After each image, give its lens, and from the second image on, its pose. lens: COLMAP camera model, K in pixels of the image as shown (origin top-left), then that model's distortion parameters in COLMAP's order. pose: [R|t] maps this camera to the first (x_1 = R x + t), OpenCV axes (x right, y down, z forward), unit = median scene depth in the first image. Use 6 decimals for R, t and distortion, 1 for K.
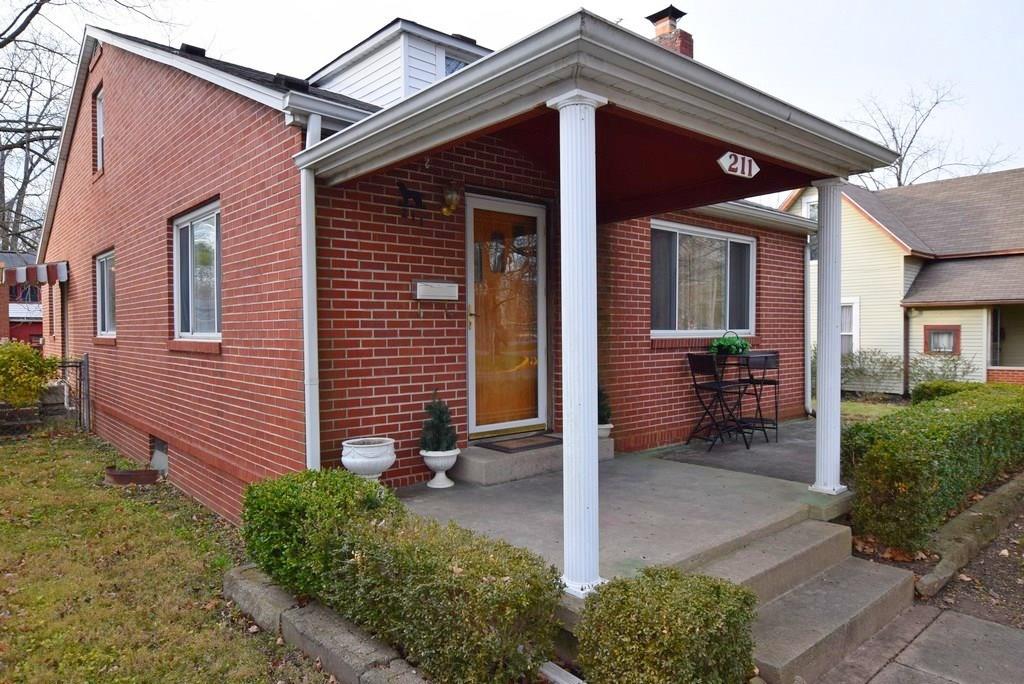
lens RADIAL K [[659.2, 0, 510.4], [0, 659.2, 340.5], [0, 0, 1]] dist [-0.000053, 0.005795]
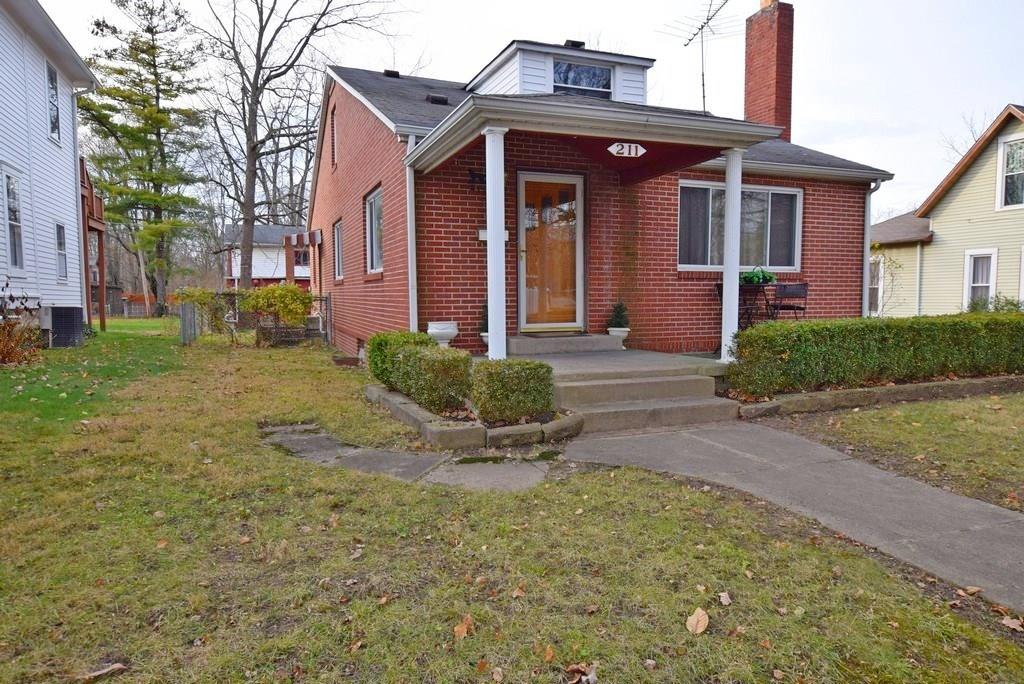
lens RADIAL K [[659.2, 0, 509.4], [0, 659.2, 340.8], [0, 0, 1]] dist [-0.000053, 0.005795]
pose [[0.940973, 0.025290, -0.337536, 0.356704], [-0.006968, 0.998441, 0.055382, 0.069394], [0.338411, -0.049761, 0.939682, -0.382456]]
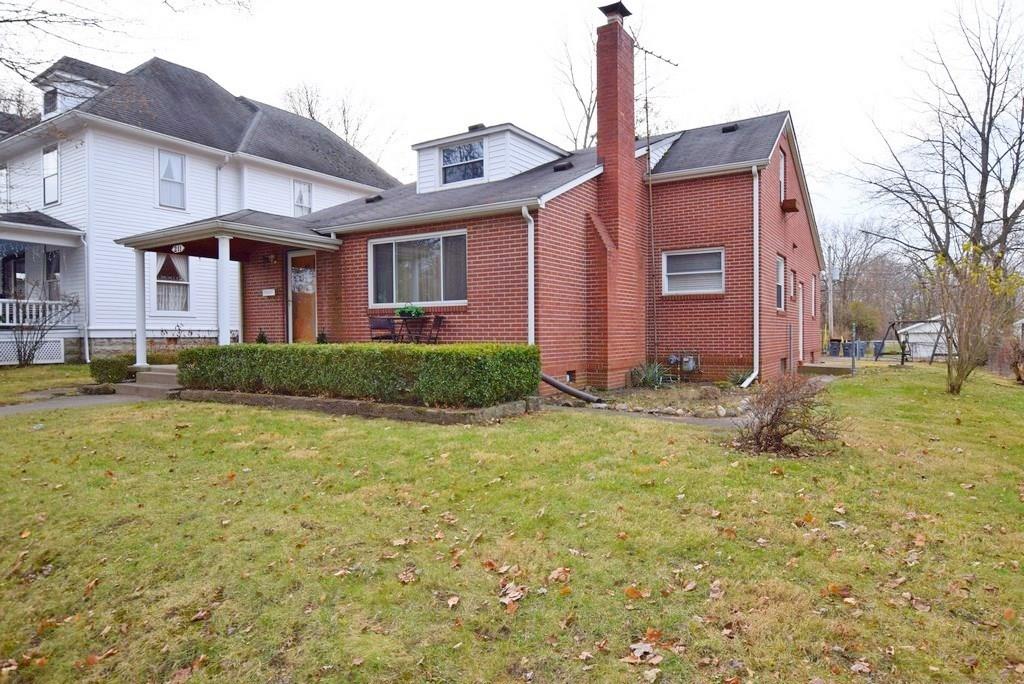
lens RADIAL K [[626.2, 0, 512.4], [0, 626.2, 337.4], [0, 0, 1]] dist [-0.009860, 0.000478]
pose [[0.270352, 0.009424, -0.962715, 1.979797], [-0.012644, 0.999901, 0.006238, 0.060492], [0.962678, 0.010486, 0.270444, 0.952231]]
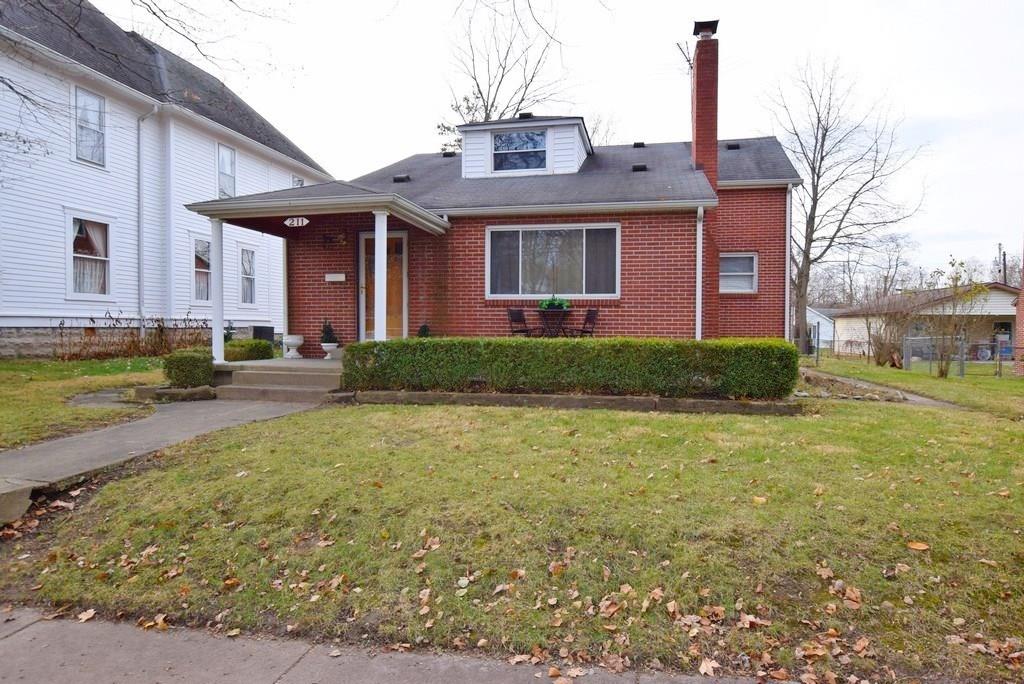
lens RADIAL K [[626.2, 0, 511.3], [0, 626.2, 341.1], [0, 0, 1]] dist [-0.009860, 0.000478]
pose [[0.598745, 0.027906, -0.800453, 1.548028], [-0.021468, 0.999593, 0.018791, 0.072449], [0.800652, 0.005933, 0.599100, 0.122627]]
